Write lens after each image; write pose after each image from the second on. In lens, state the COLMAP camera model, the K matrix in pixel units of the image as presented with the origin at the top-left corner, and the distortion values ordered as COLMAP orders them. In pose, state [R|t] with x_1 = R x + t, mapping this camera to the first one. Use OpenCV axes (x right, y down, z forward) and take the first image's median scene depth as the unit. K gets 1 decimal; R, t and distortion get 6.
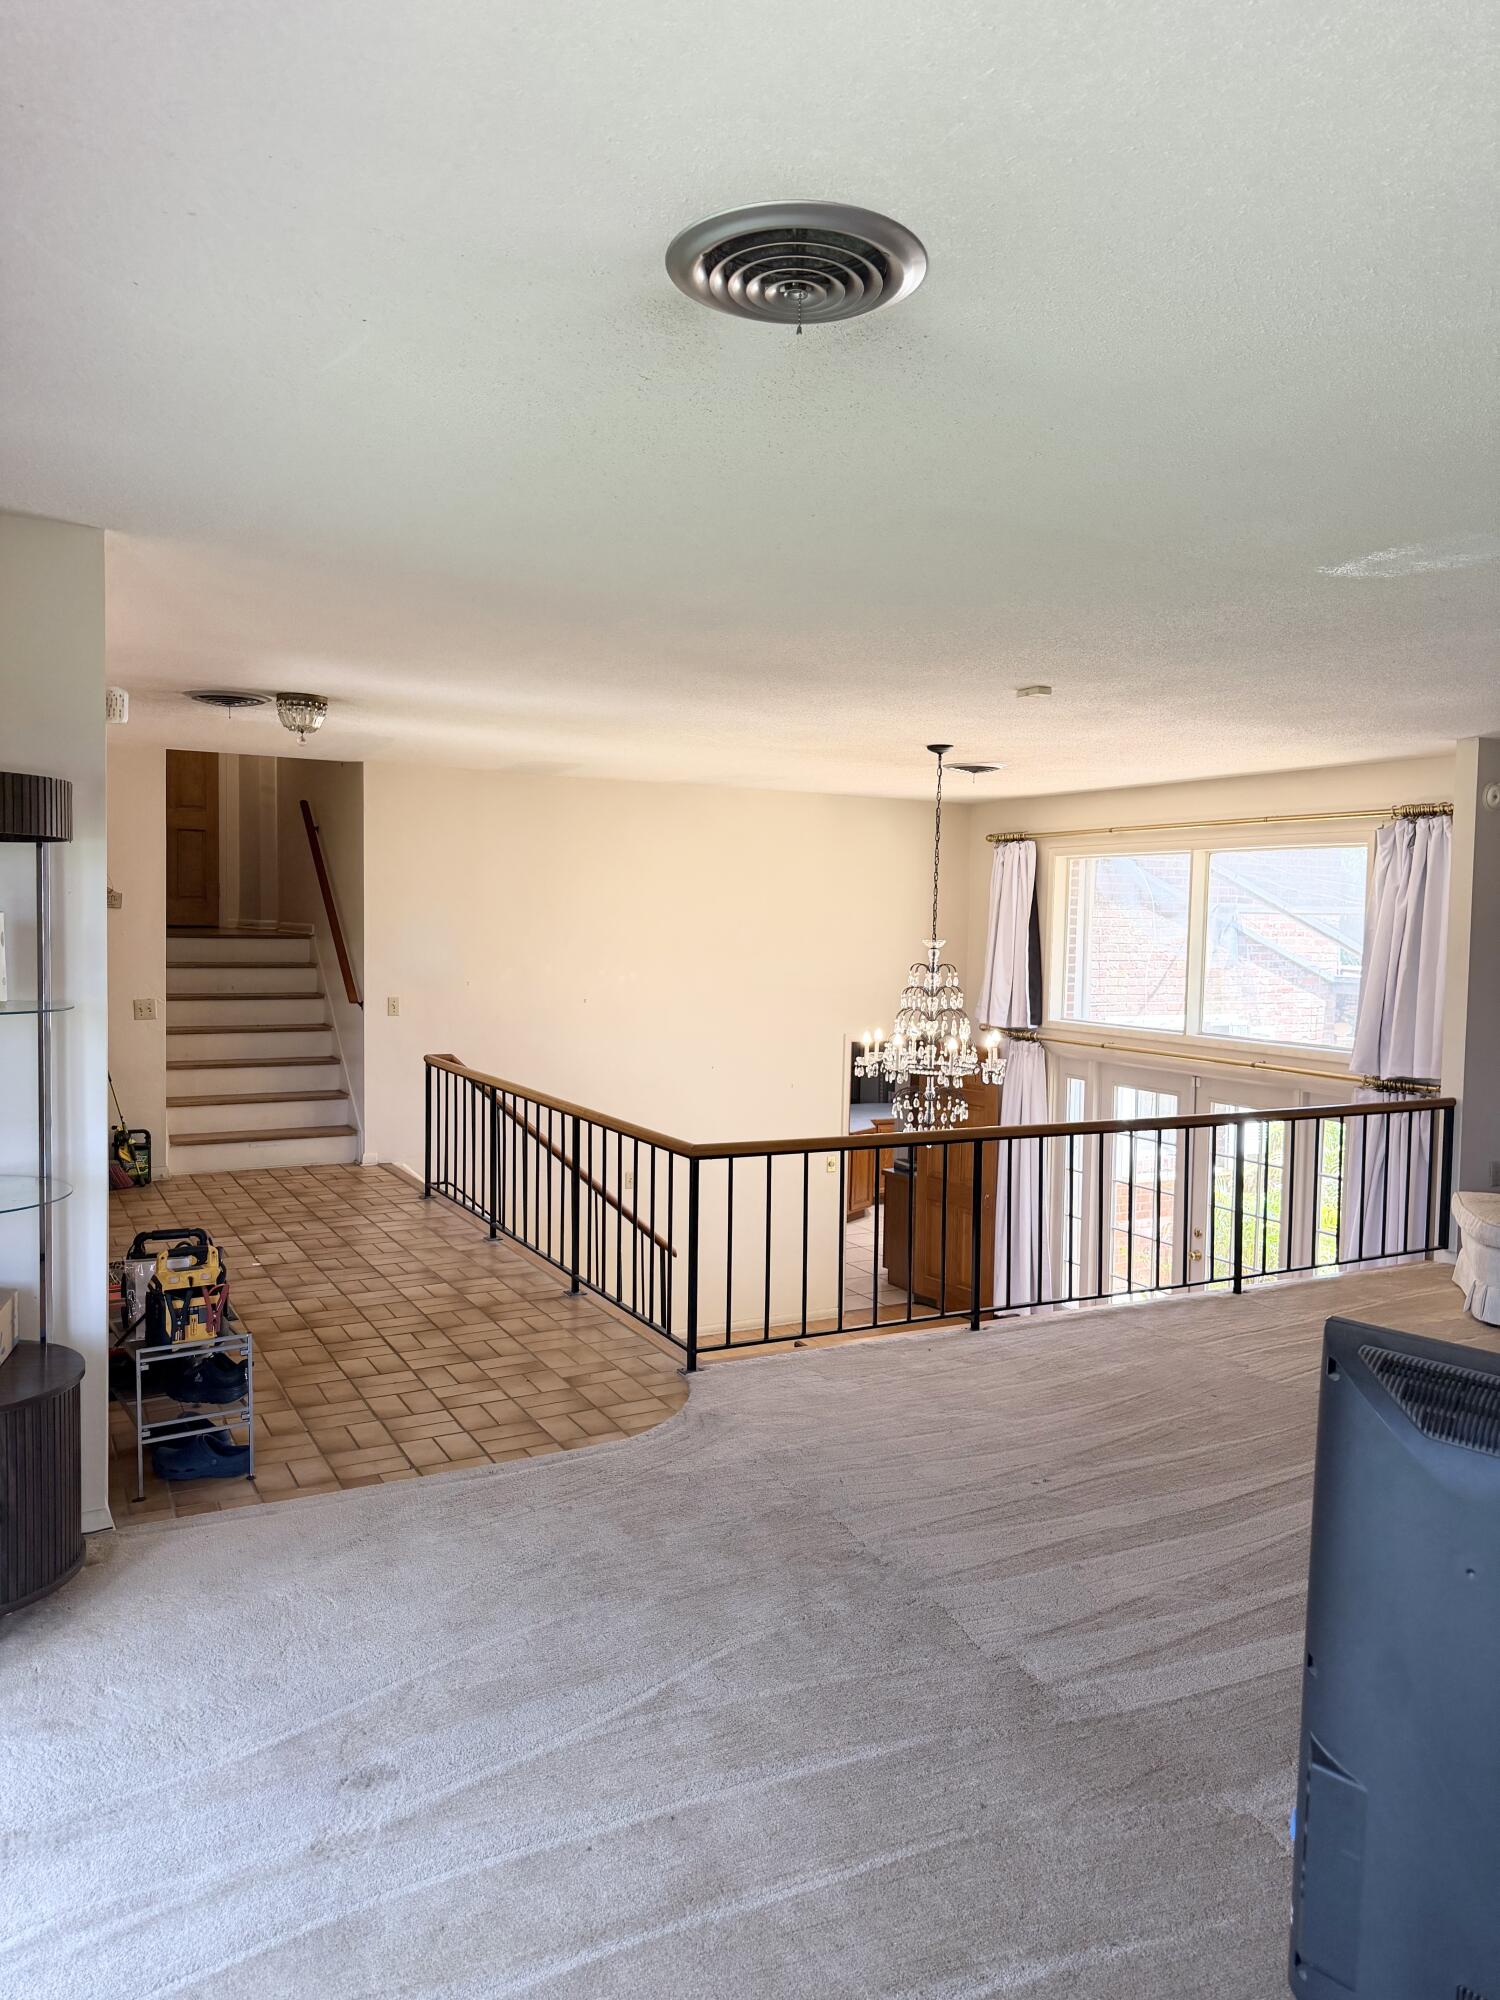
lens RADIAL K [[1422.6, 0, 754.3], [0, 1422.6, 996.3], [0, 0, 1]] dist [0.006646, 0.000621]
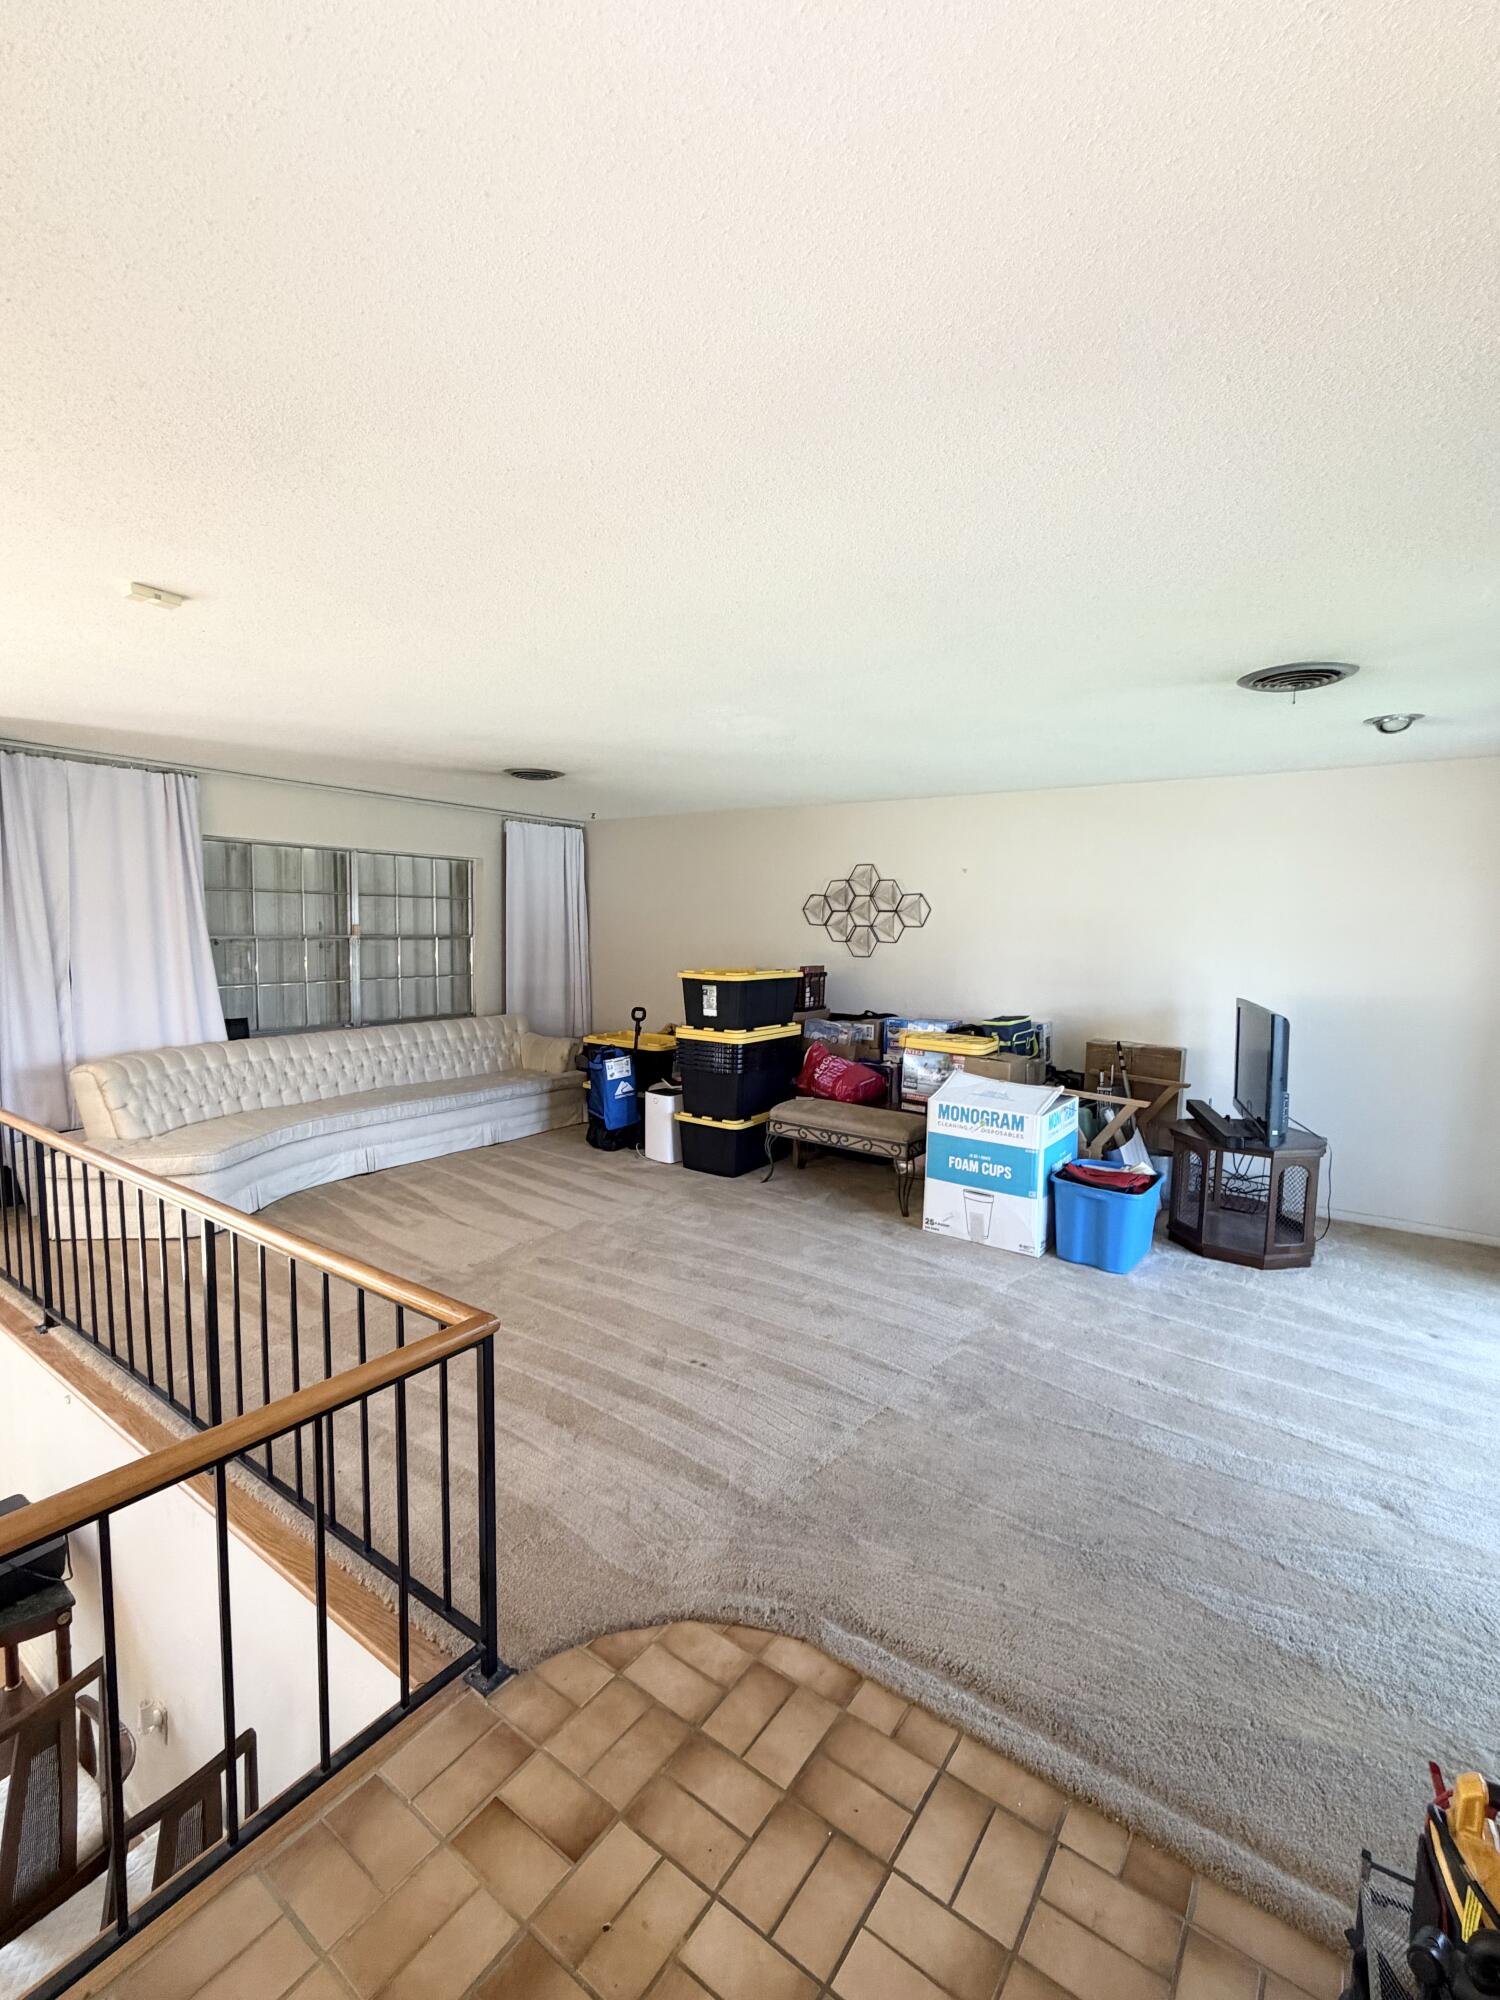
lens RADIAL K [[881.2, 0, 763.3], [0, 881.2, 994.4], [0, 0, 1]] dist [0.001975, 0.000754]
pose [[-0.448349, -0.101799, 0.888043, -0.412696], [0.023197, 0.991834, 0.125408, -0.073543], [-0.893557, 0.076827, -0.442327, 1.063883]]
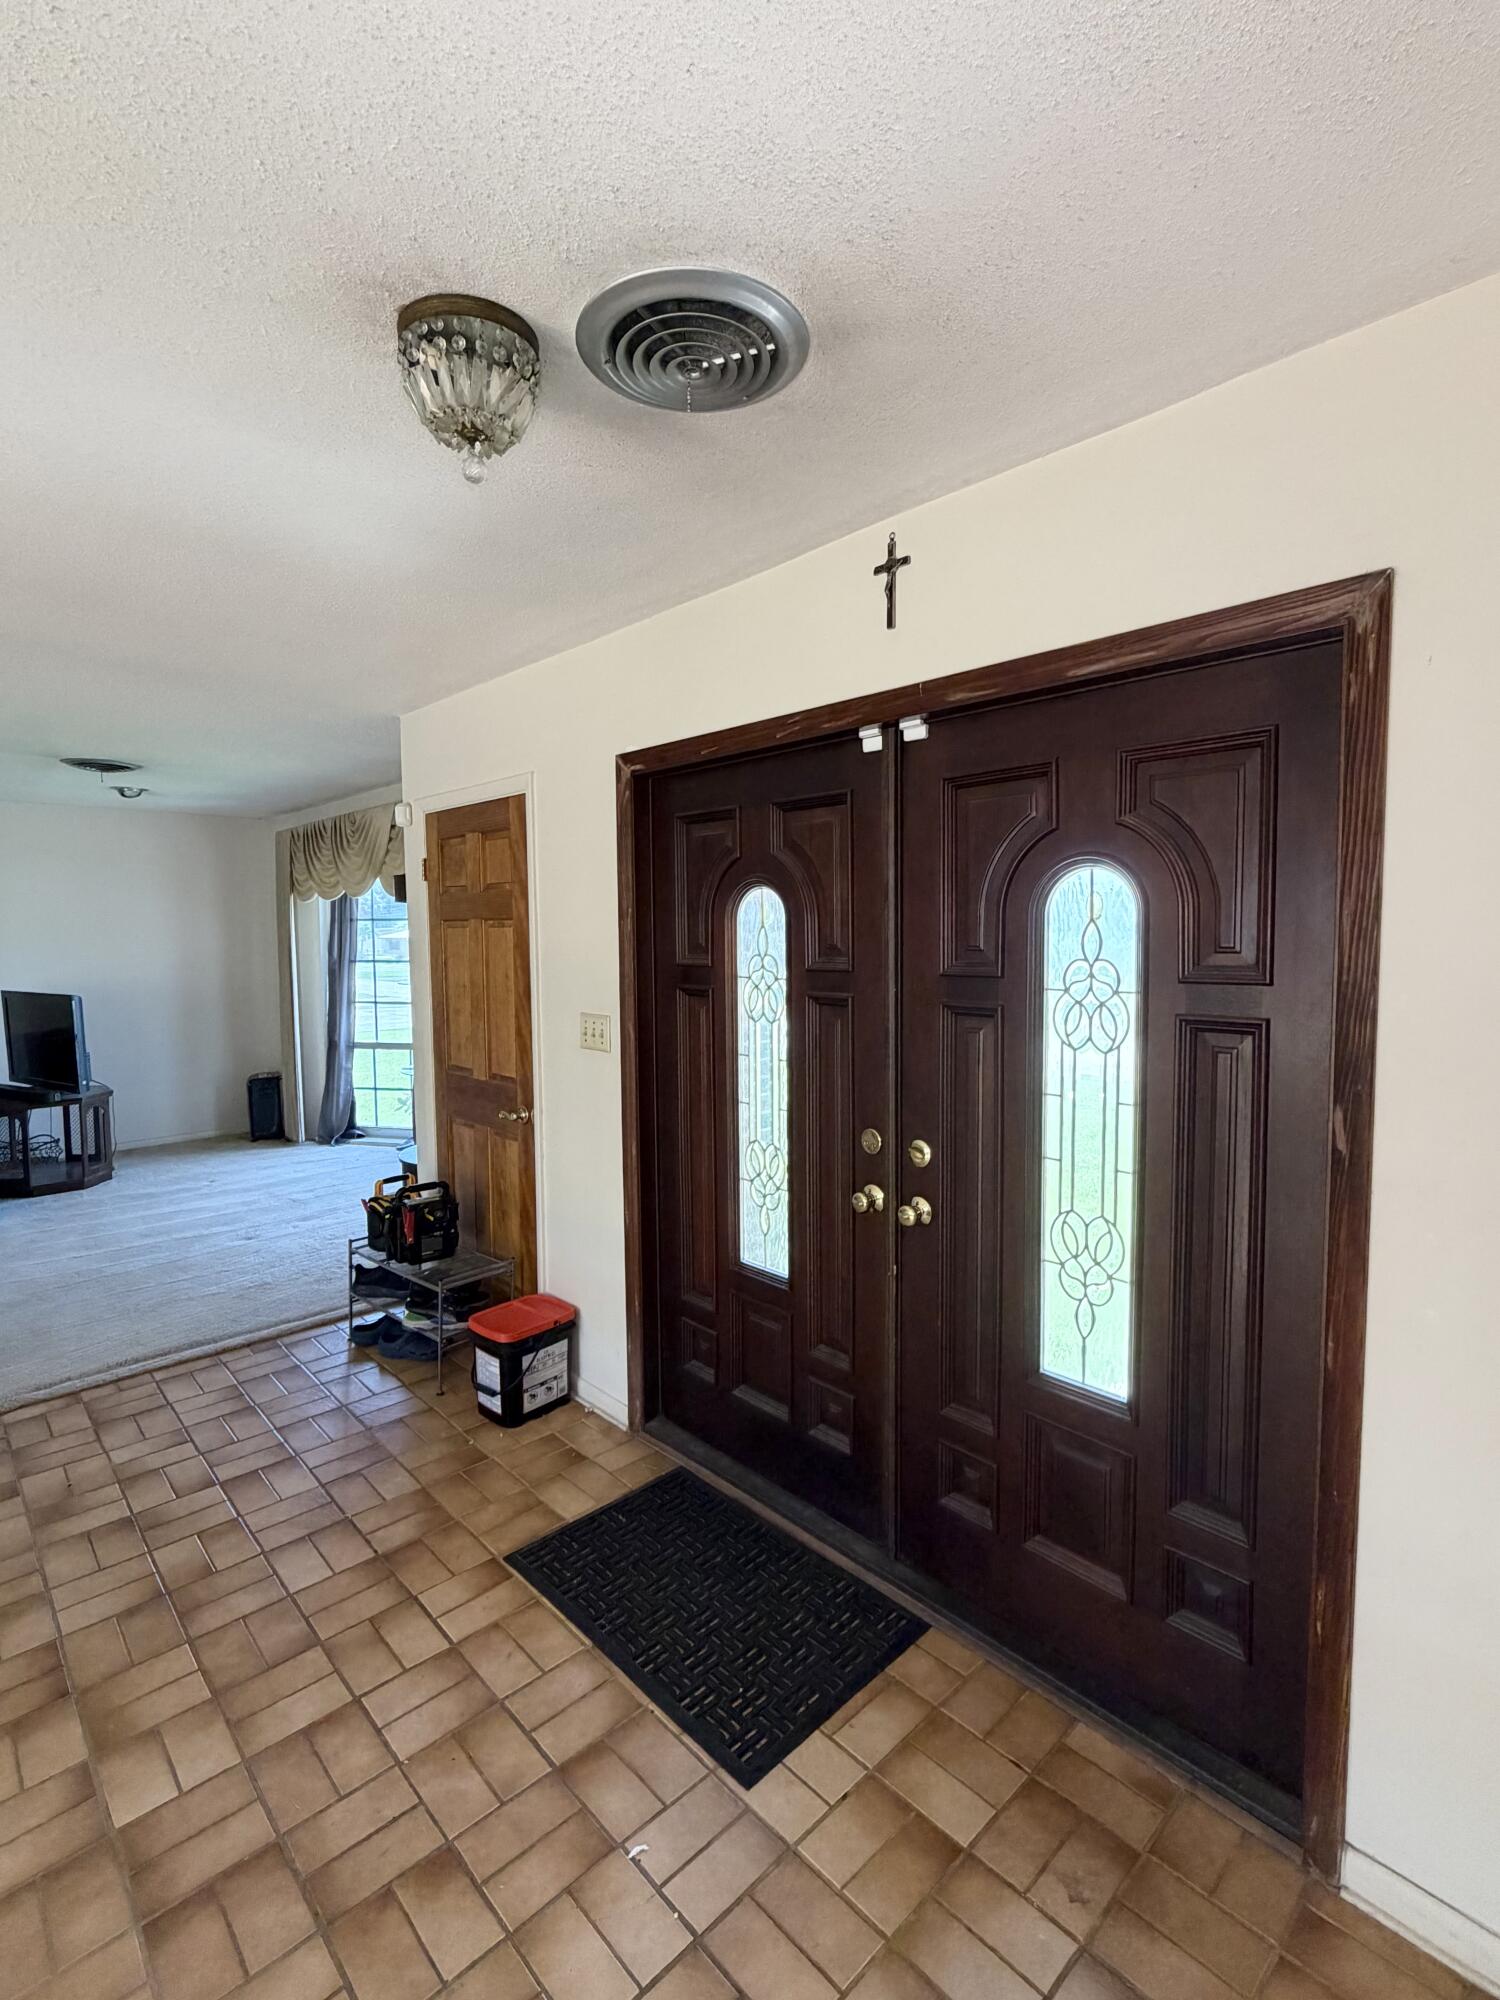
lens RADIAL K [[926.9, 0, 758.3], [0, 926.9, 1001.1], [0, 0, 1]] dist [-0.006307, 0.000145]
pose [[-0.963382, 0.006759, -0.268046, -0.415041], [-0.028273, 0.991549, 0.126616, -0.104279], [0.266636, 0.129558, -0.955050, 1.613791]]
